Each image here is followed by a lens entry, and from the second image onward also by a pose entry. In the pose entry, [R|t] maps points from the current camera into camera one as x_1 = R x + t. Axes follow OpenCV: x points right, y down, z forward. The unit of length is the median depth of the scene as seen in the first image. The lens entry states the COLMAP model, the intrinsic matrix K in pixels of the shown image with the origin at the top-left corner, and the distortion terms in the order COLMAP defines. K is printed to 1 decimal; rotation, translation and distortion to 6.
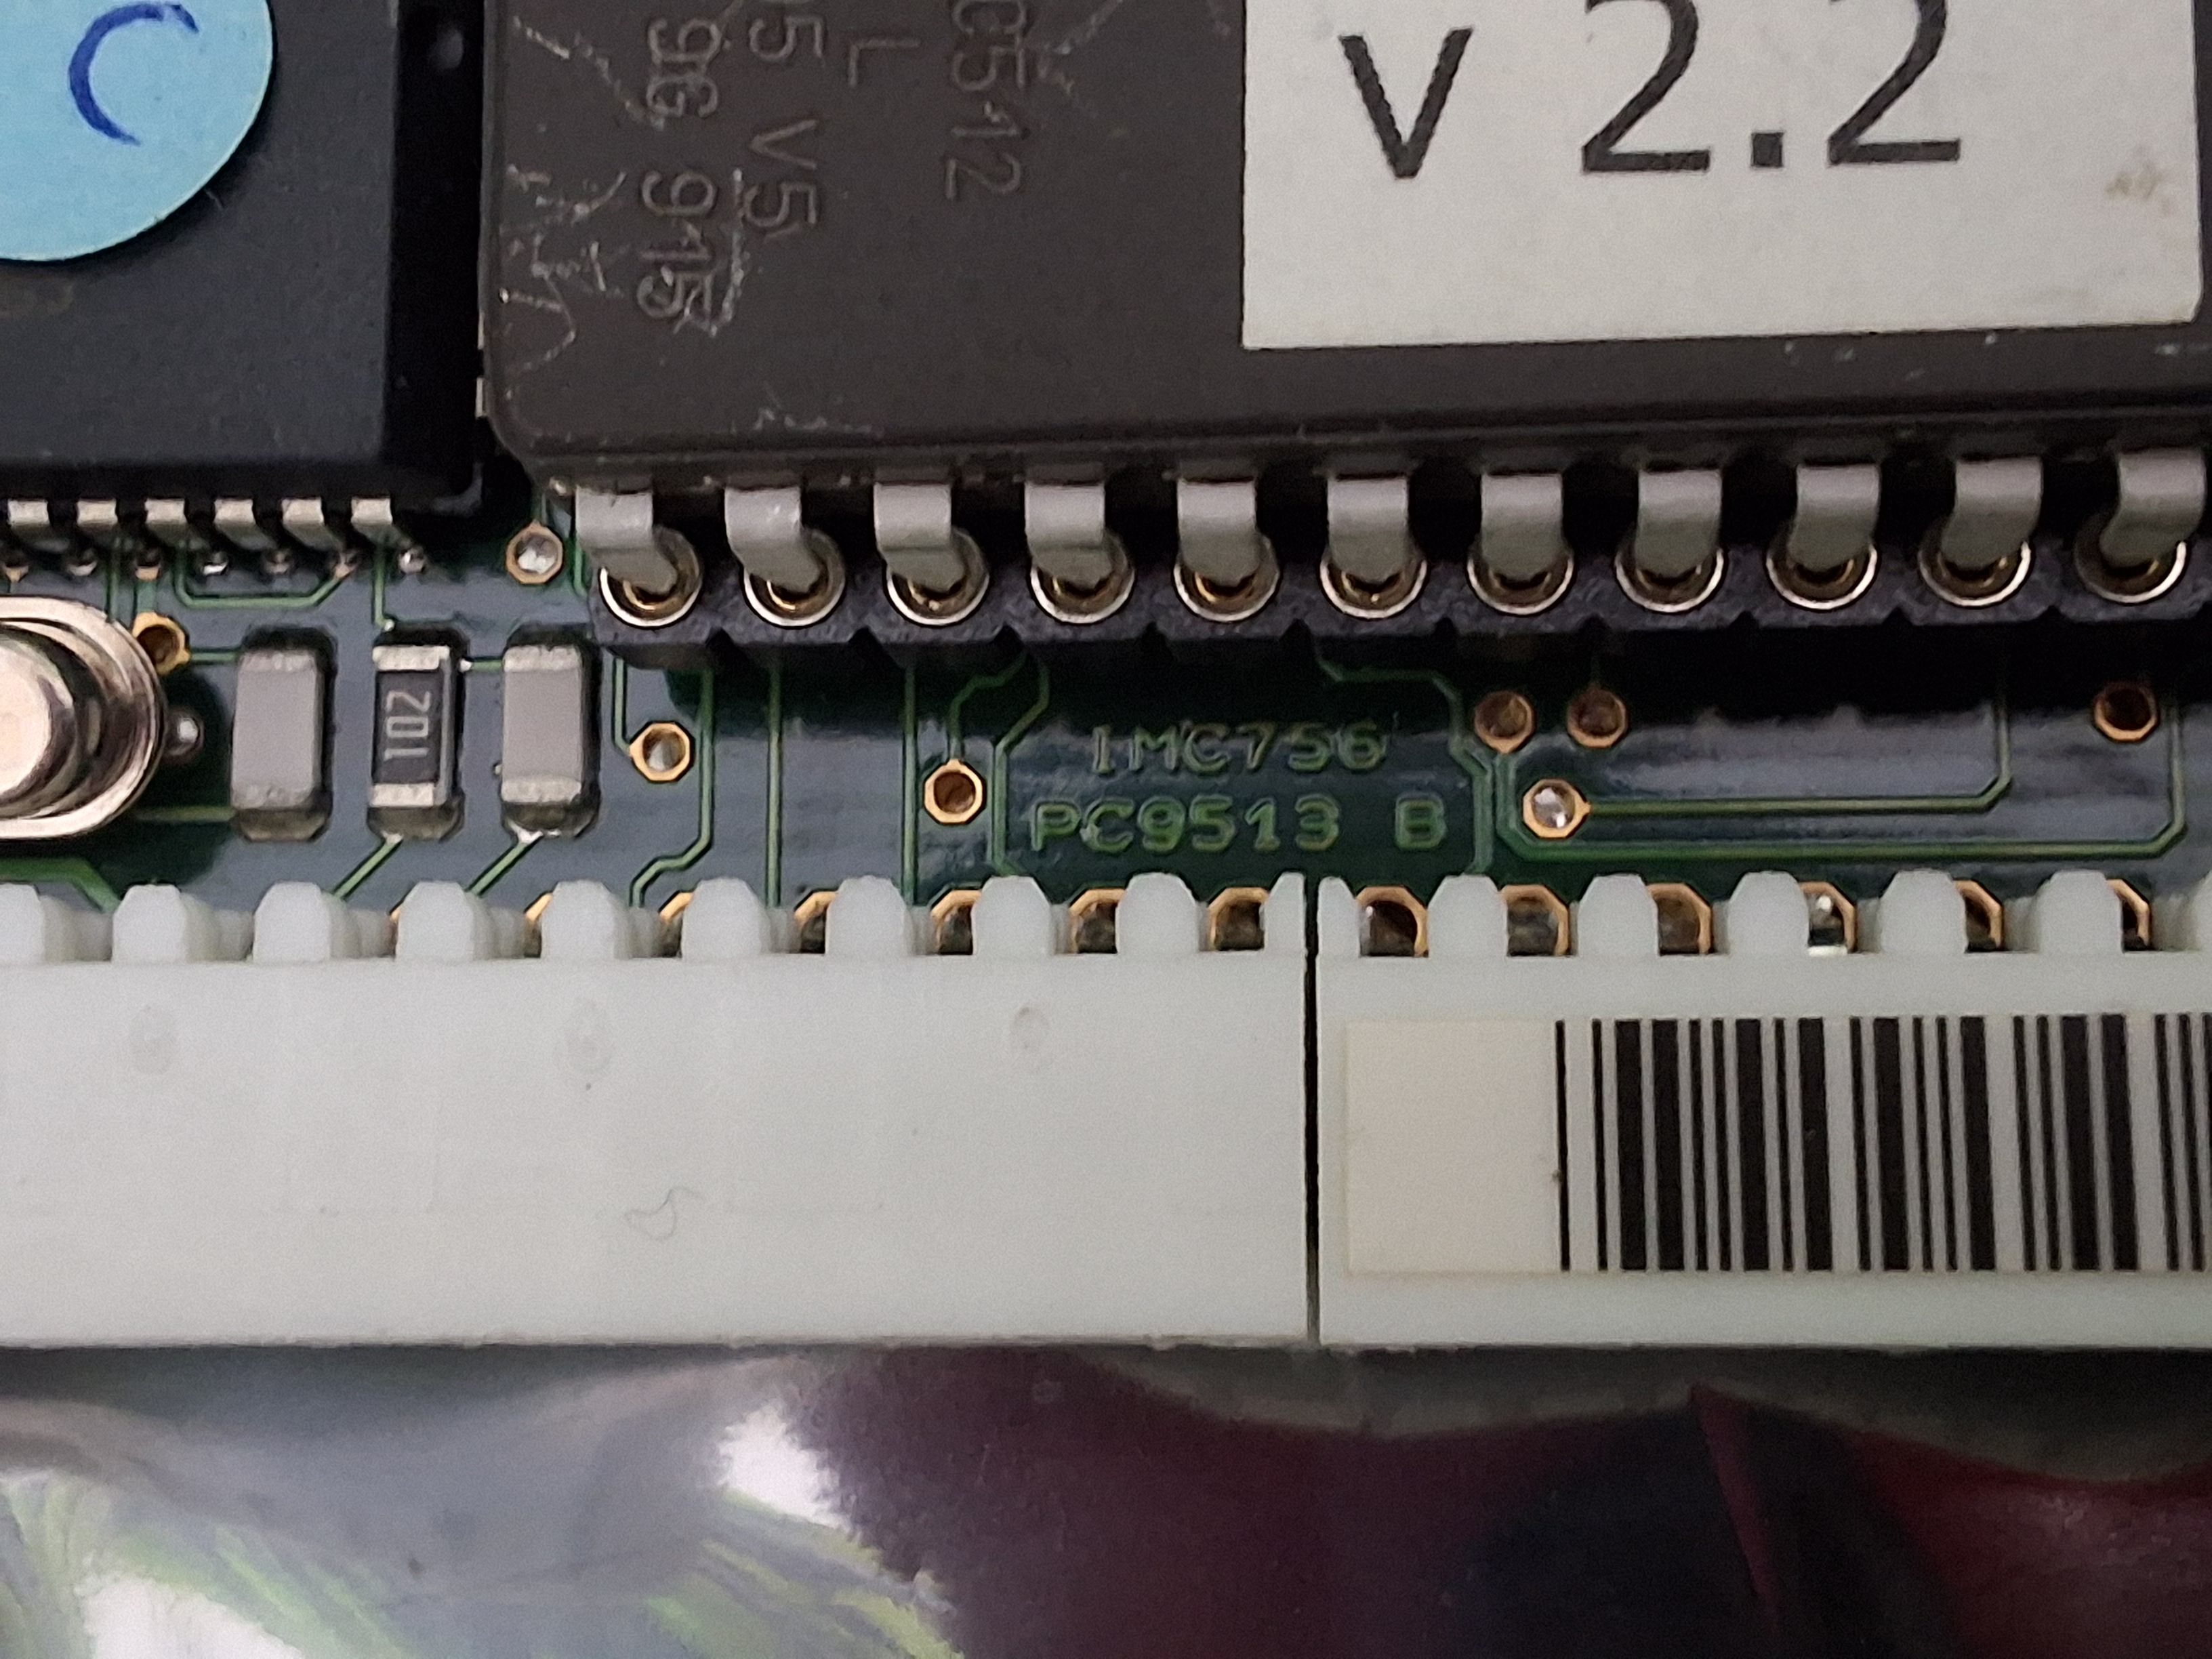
lens RADIAL K [[3652.1, 0, 1093.0], [0, 3652.1, 828.3], [0, 0, 1]] dist [0.149590, -0.250611]
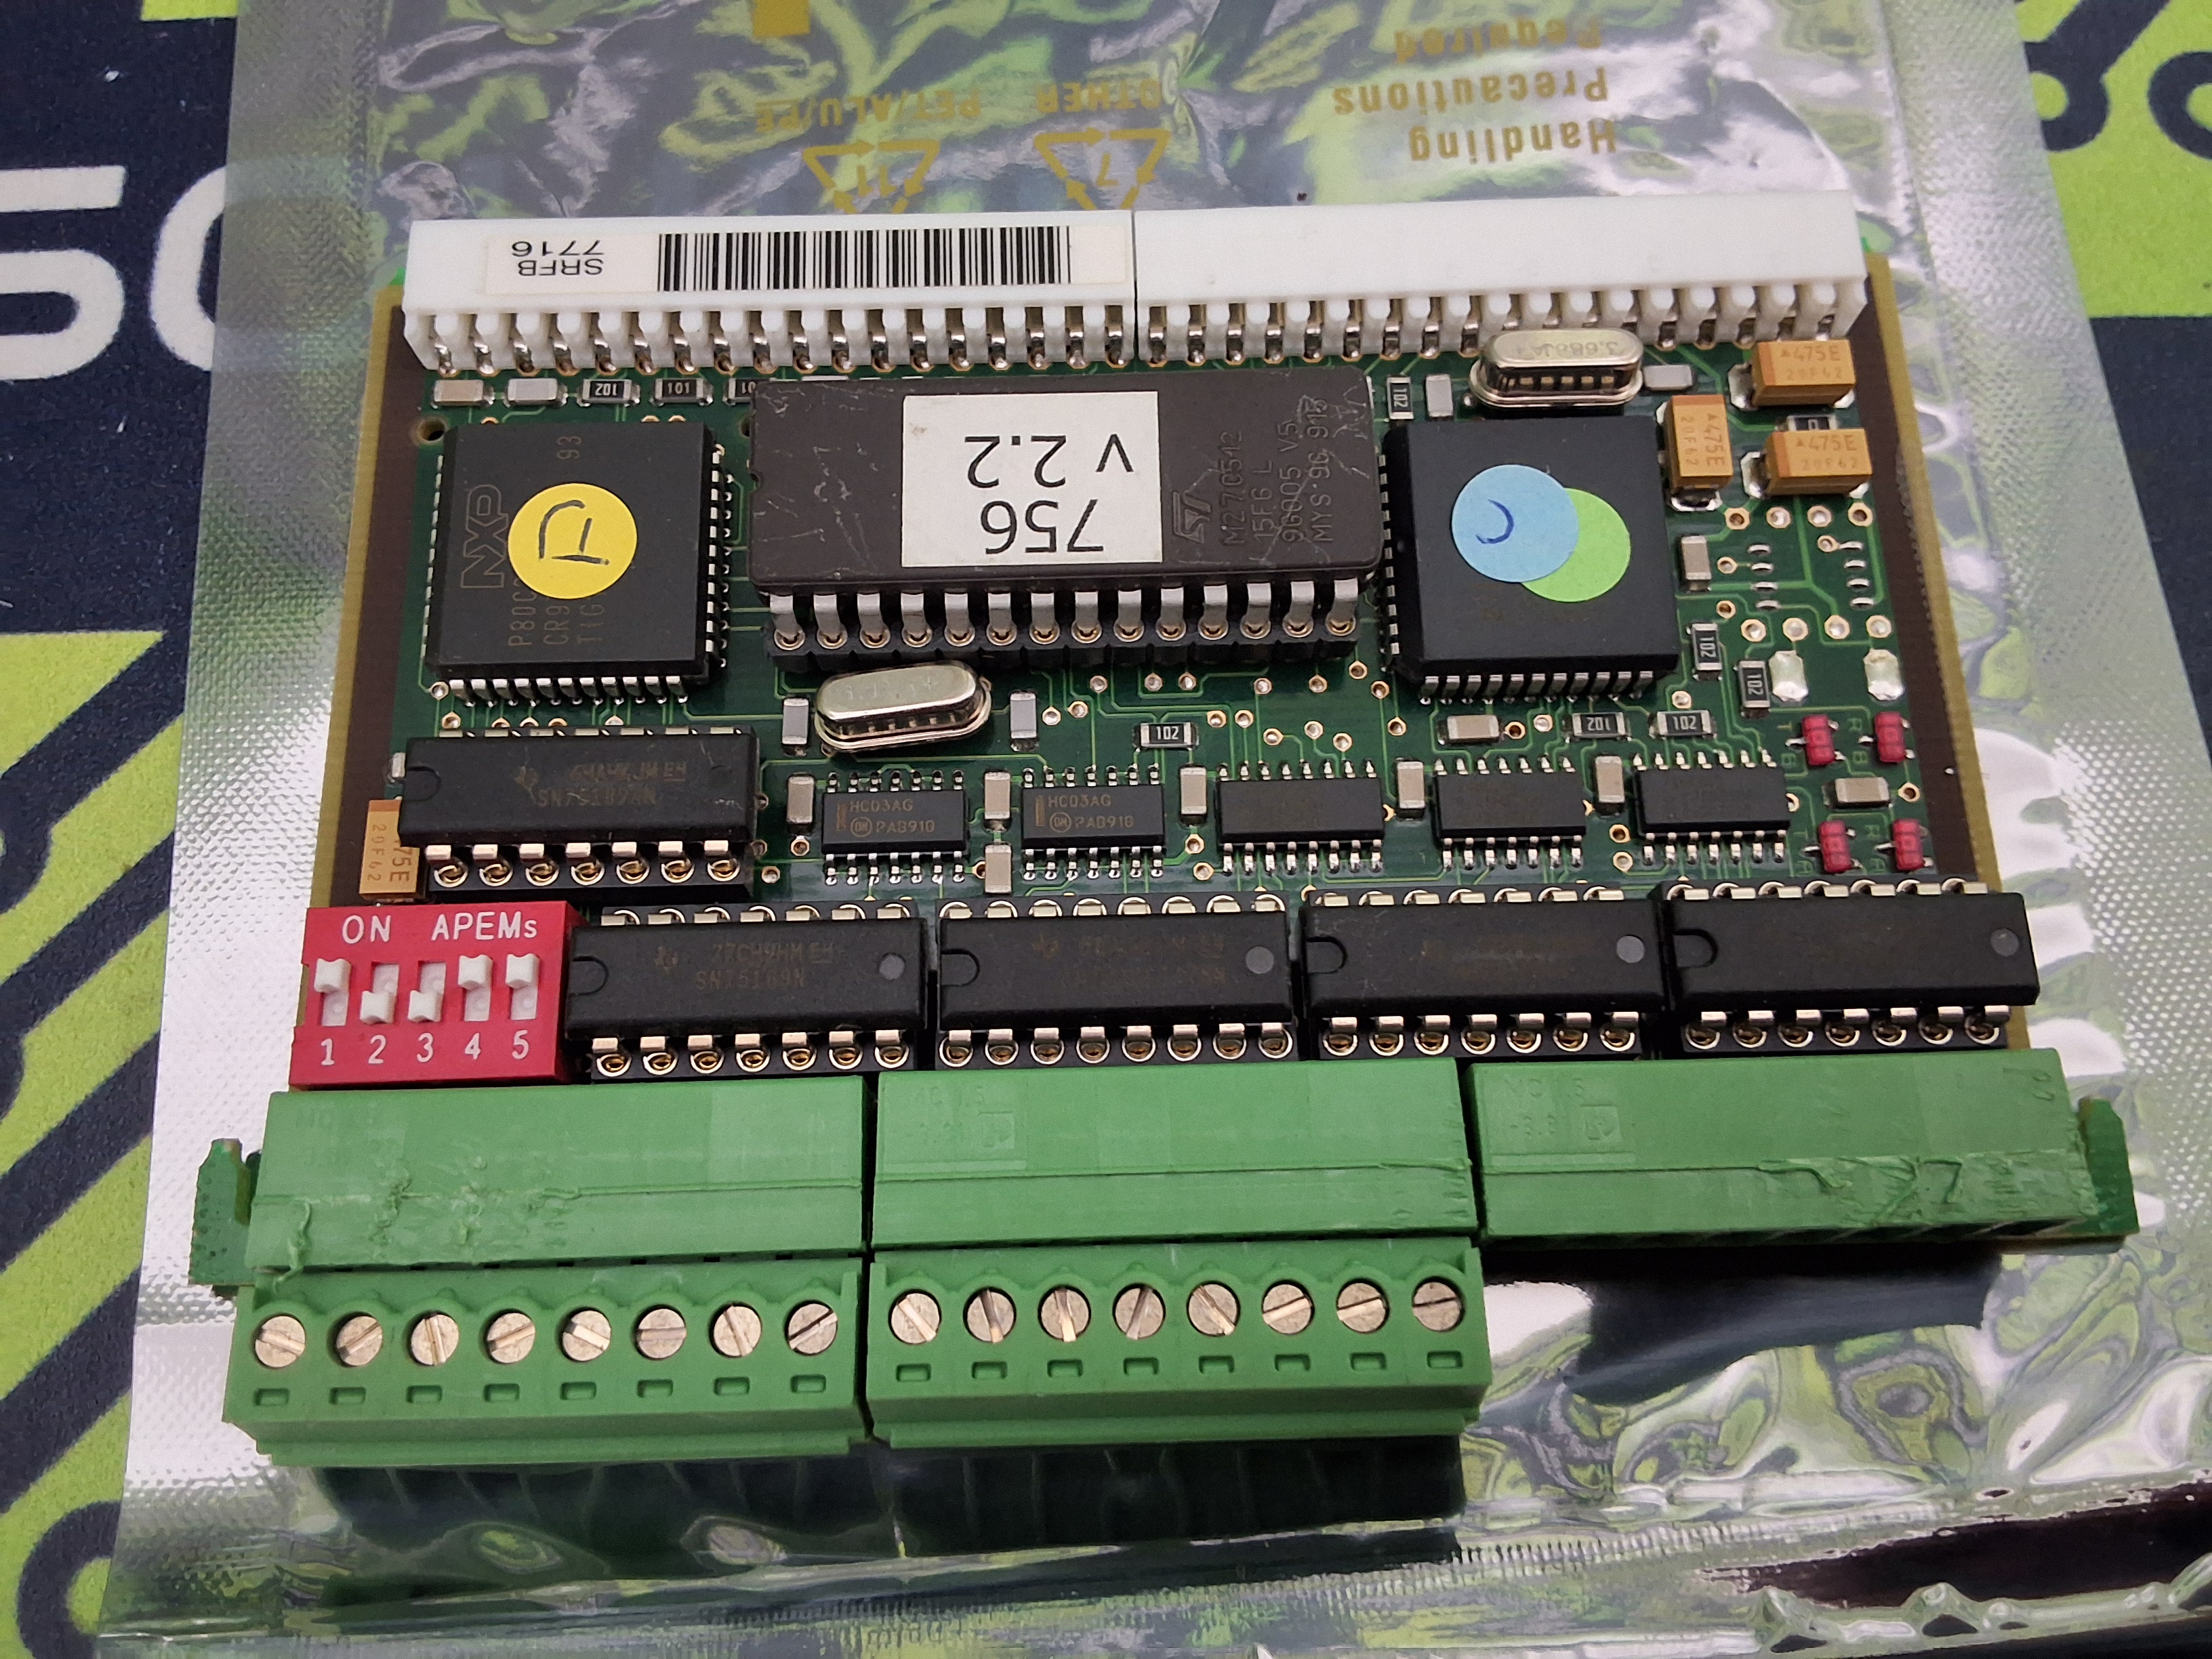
lens RADIAL K [[1792.7, 0, 1102.0], [0, 1792.7, 831.9], [0, 0, 1]] dist [0.108397, -0.000332]
pose [[-0.995091, 0.057318, 0.080680, -0.022769], [-0.014710, -0.891820, 0.452151, -1.240136], [0.097868, 0.448744, 0.888285, -0.381211]]
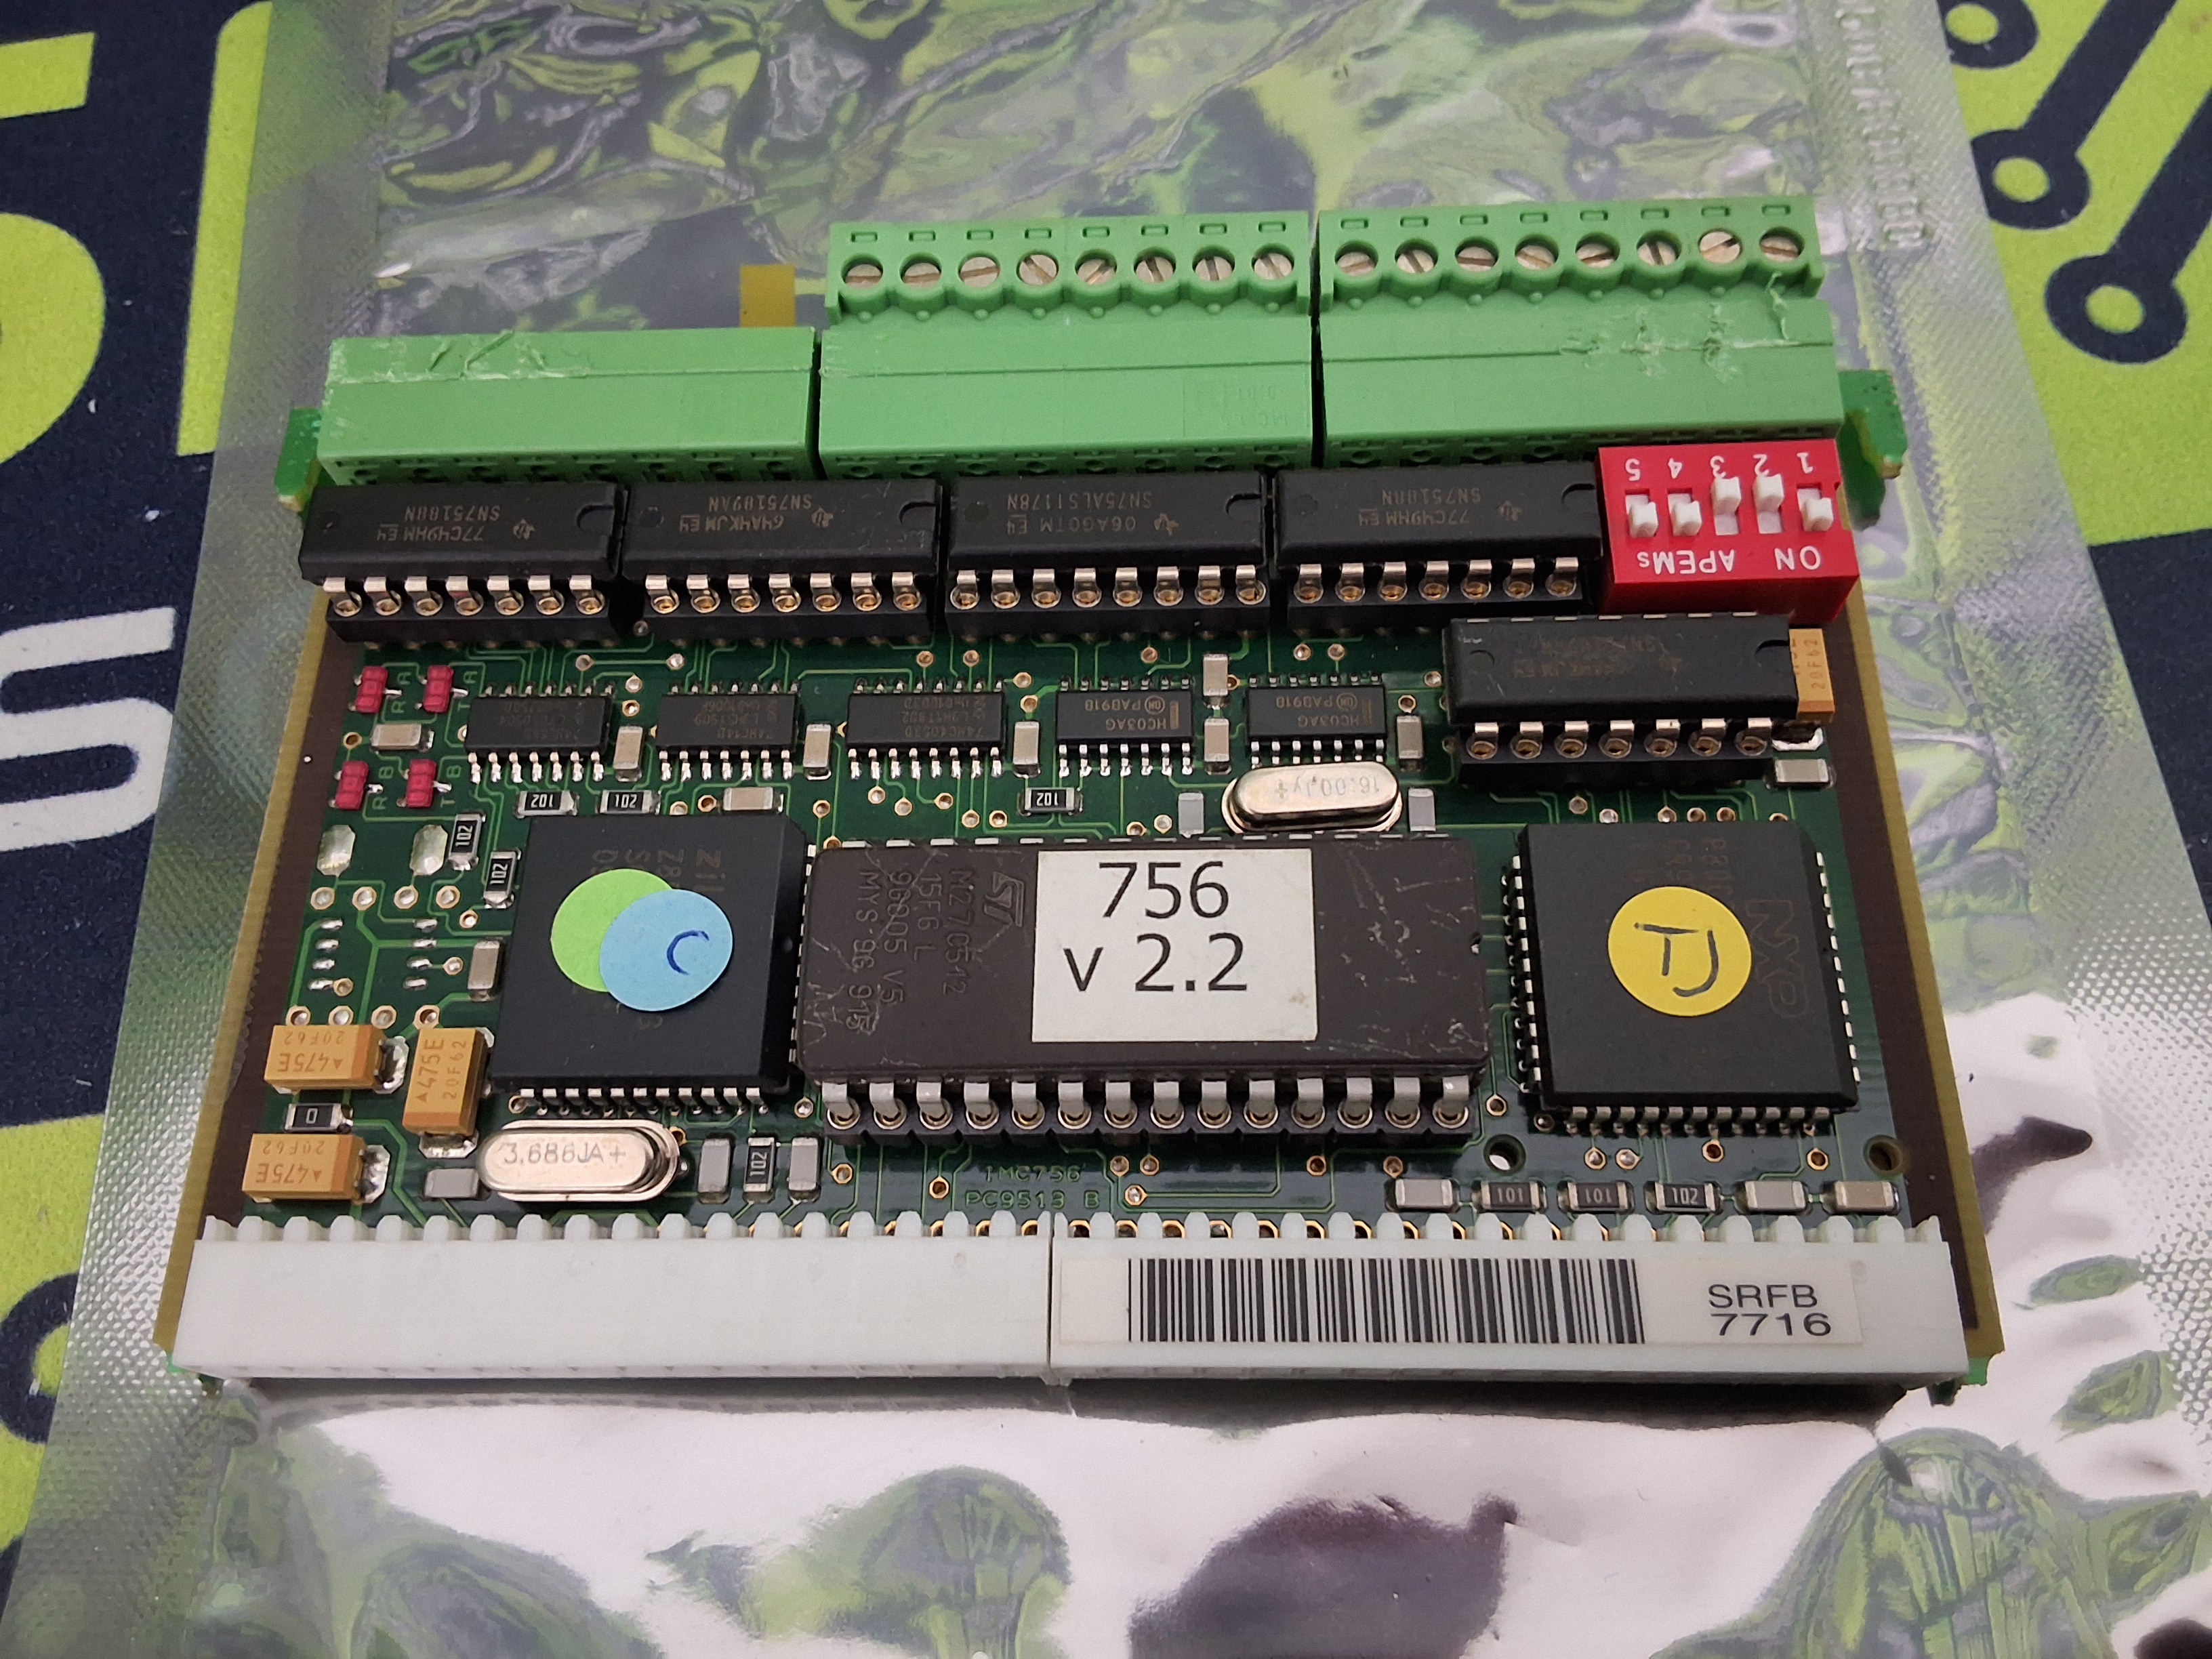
lens RADIAL K [[1792.7, 0, 1102.0], [0, 1792.7, 831.9], [0, 0, 1]] dist [0.108397, -0.000332]
pose [[0.999075, 0.022664, 0.036557, 0.037553], [-0.012546, 0.966510, -0.256323, 0.091199], [-0.041142, 0.255627, 0.965900, -0.554412]]
